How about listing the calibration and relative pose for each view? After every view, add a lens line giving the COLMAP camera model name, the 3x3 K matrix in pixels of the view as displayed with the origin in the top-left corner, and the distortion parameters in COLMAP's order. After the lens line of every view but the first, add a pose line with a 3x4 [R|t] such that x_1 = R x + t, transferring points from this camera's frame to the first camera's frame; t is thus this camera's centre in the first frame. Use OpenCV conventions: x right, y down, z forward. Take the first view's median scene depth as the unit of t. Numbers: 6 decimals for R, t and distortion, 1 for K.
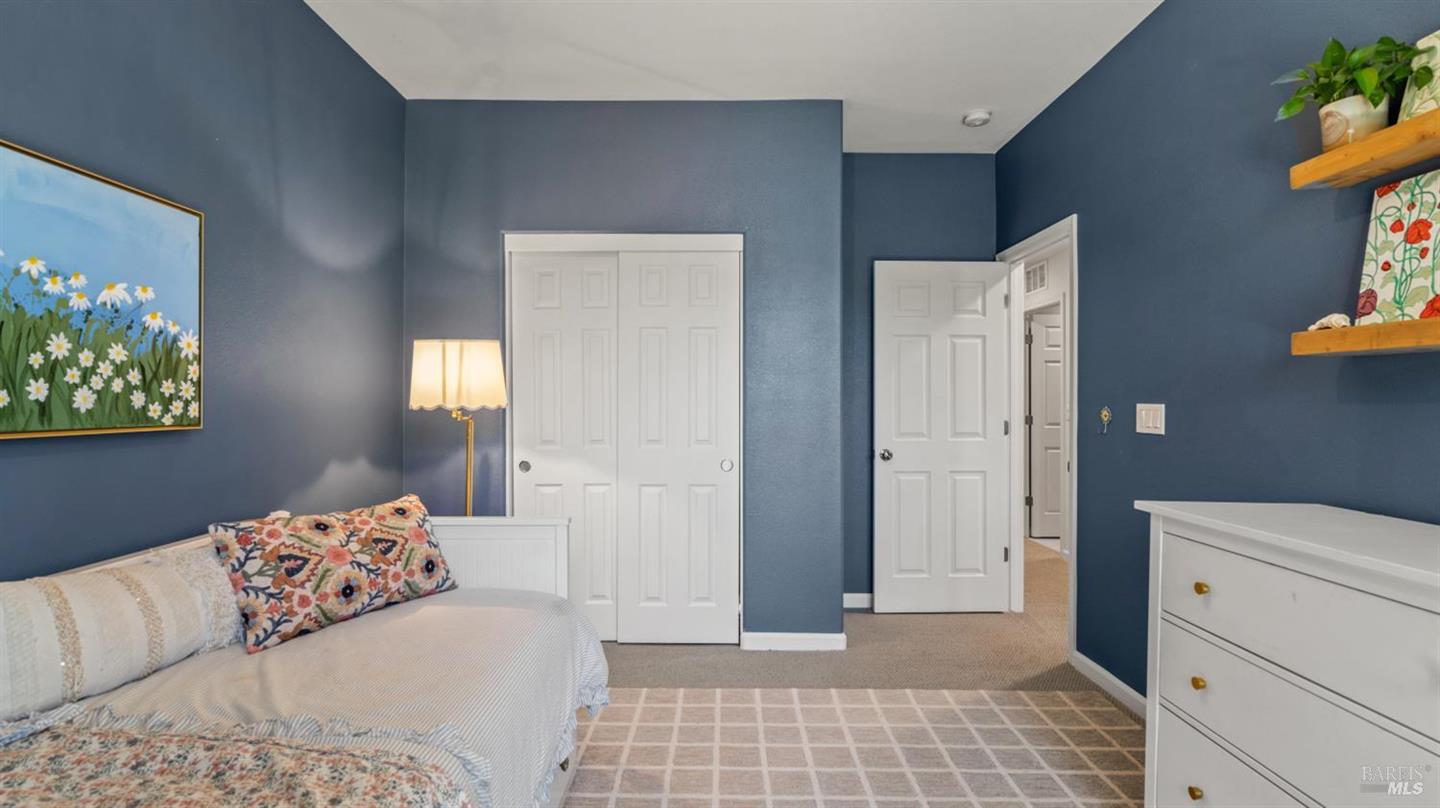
lens RADIAL K [[664.9, 0, 717.3], [0, 664.9, 405.0], [0, 0, 1]] dist [-0.014326, 0.001892]
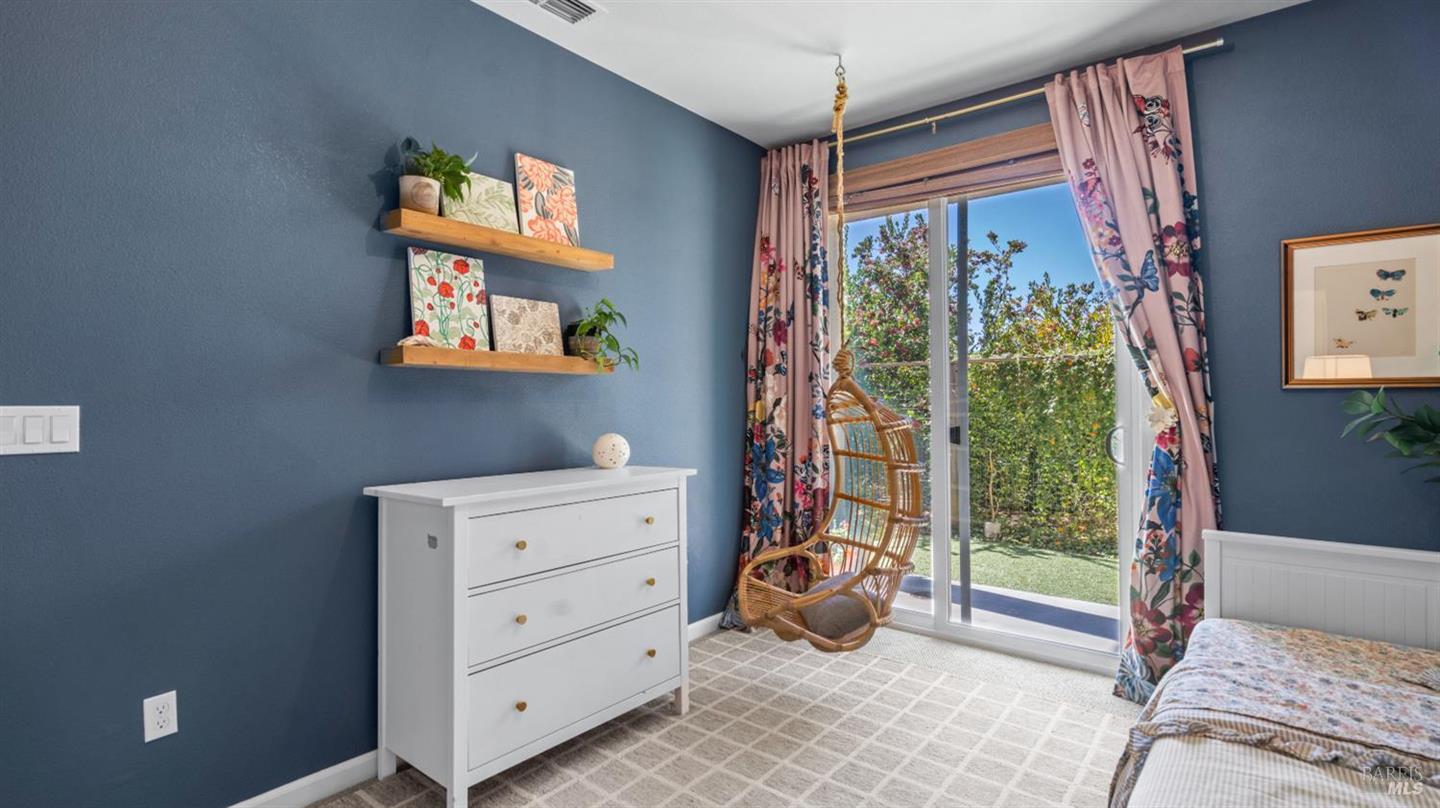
lens RADIAL K [[664.9, 0, 721.4], [0, 664.9, 396.1], [0, 0, 1]] dist [-0.014326, 0.001892]
pose [[-0.775092, 0.005194, 0.631827, -0.375164], [0.004676, 0.999986, -0.002483, -0.010064], [-0.631831, 0.001030, -0.775105, 1.677625]]
